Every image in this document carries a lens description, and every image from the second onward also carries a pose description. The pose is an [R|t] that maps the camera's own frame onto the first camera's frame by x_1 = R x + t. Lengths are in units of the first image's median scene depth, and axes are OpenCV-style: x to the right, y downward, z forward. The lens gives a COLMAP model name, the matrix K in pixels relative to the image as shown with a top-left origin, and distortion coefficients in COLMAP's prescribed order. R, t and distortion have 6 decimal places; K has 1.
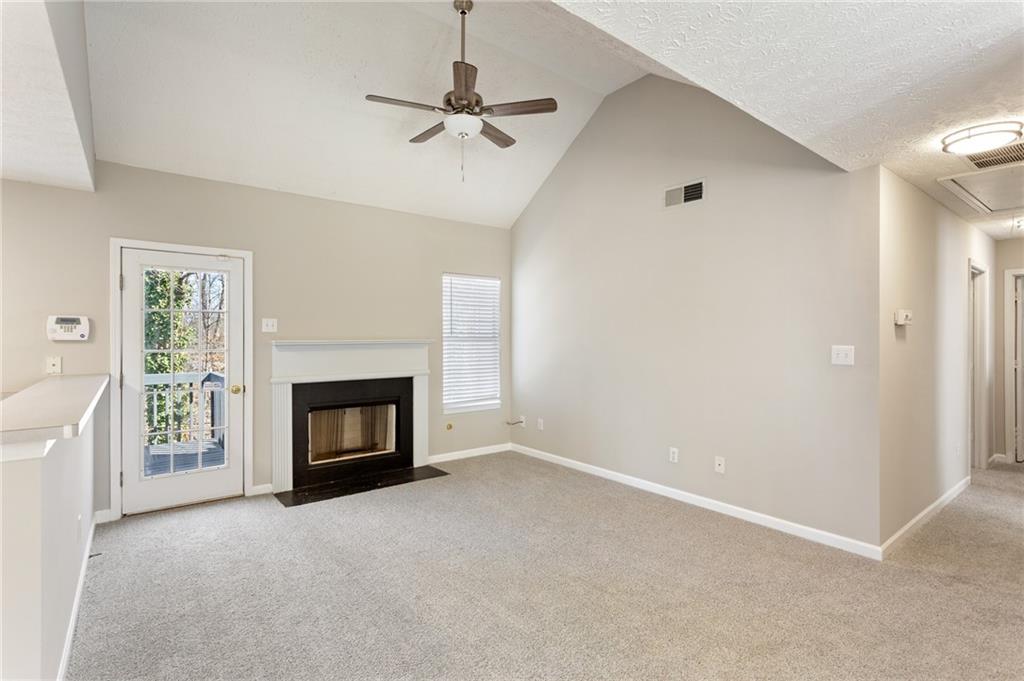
lens RADIAL K [[487.5, 0, 509.5], [0, 487.5, 338.4], [0, 0, 1]] dist [0.002206, 0.000624]
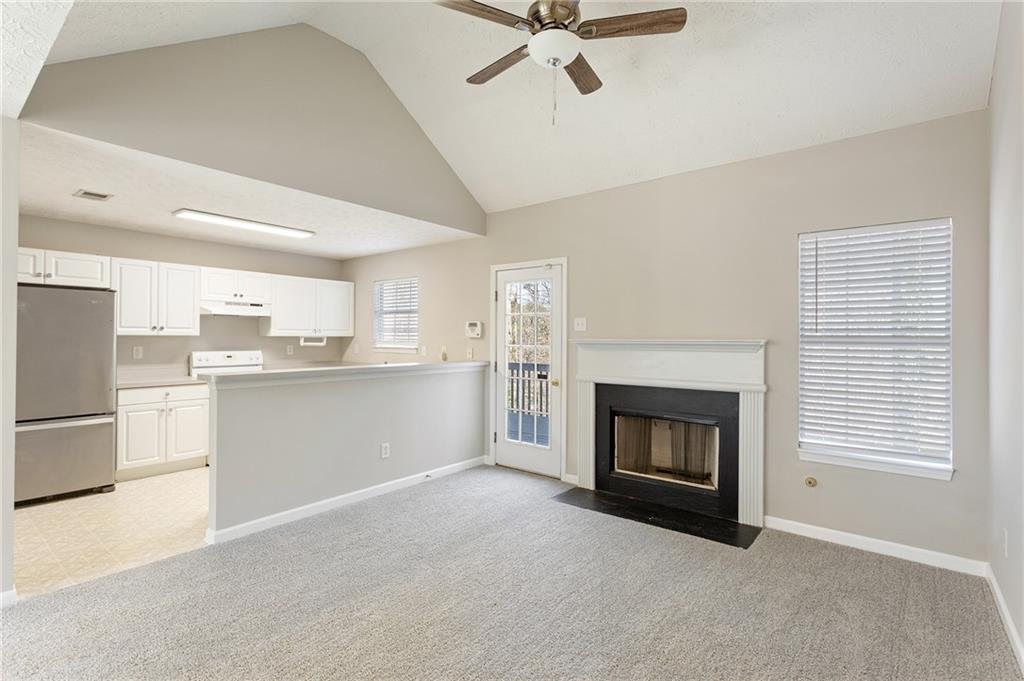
lens RADIAL K [[485.3, 0, 509.8], [0, 485.3, 336.3], [0, 0, 1]] dist [-0.001527, 0.001015]
pose [[0.232190, 0.000176, -0.972670, 0.498157], [-0.007930, 0.999967, -0.001712, 0.001415], [0.972638, 0.008111, 0.232184, 0.633828]]
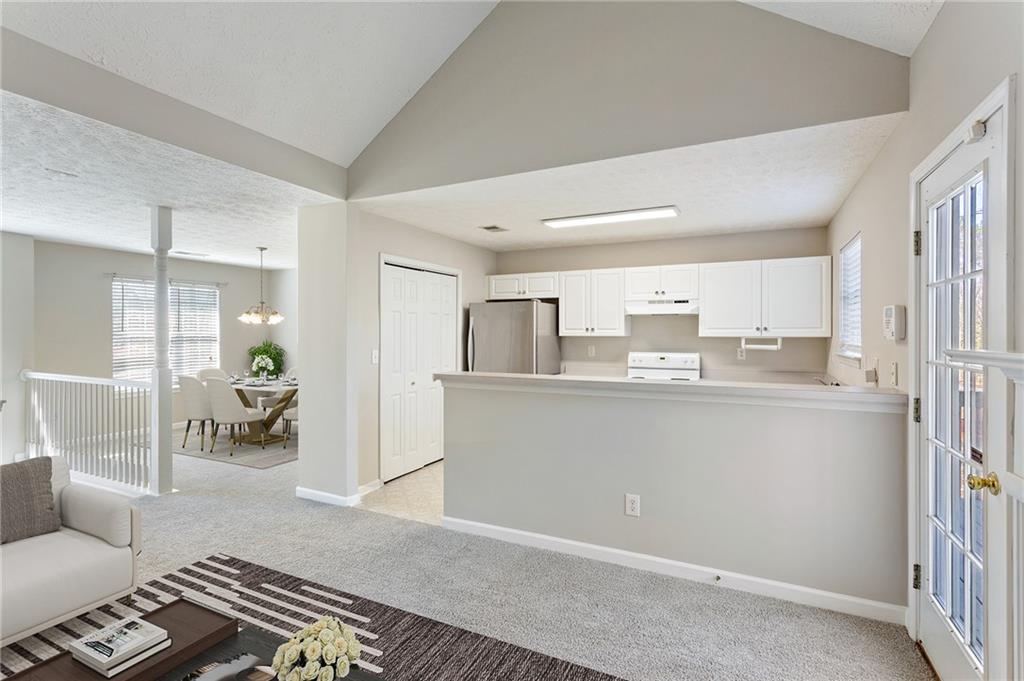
lens RADIAL K [[485.3, 0, 509.8], [0, 485.3, 336.3], [0, 0, 1]] dist [-0.001527, 0.001015]
pose [[-0.899639, 0.002645, -0.436626, -0.086291], [-0.000885, 0.999969, 0.007881, -0.005671], [0.436633, 0.007477, -0.899608, 1.159827]]
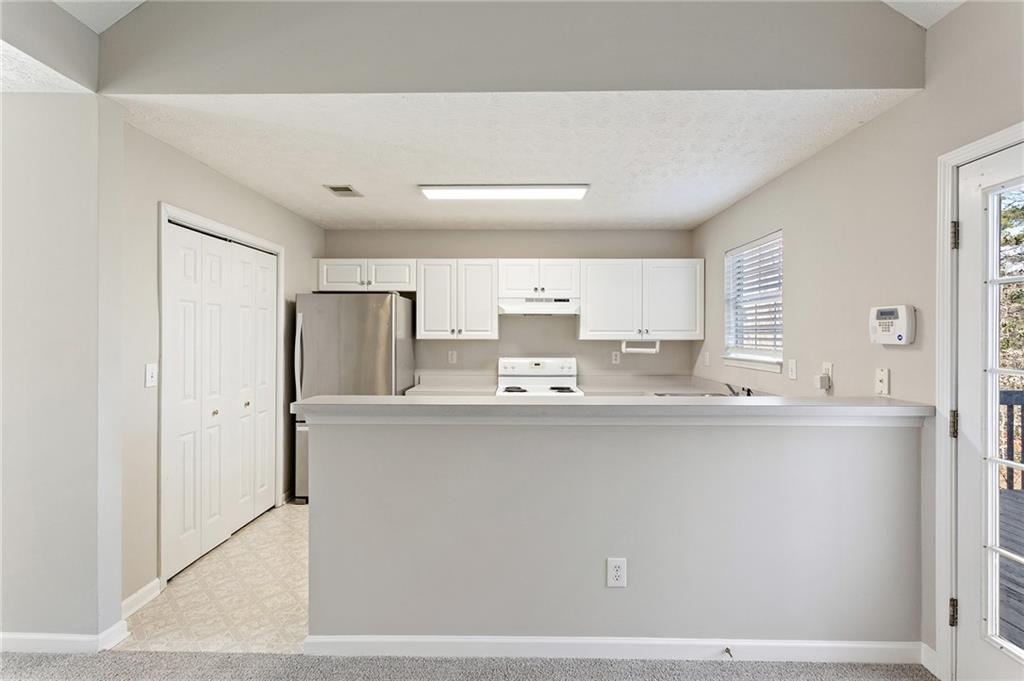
lens RADIAL K [[487.5, 0, 509.5], [0, 487.5, 338.4], [0, 0, 1]] dist [0.002206, 0.000624]
pose [[-0.627005, 0.004112, -0.779004, -0.081772], [-0.002587, 0.999970, 0.007361, -0.006152], [0.779011, 0.006631, -0.626975, 0.846564]]
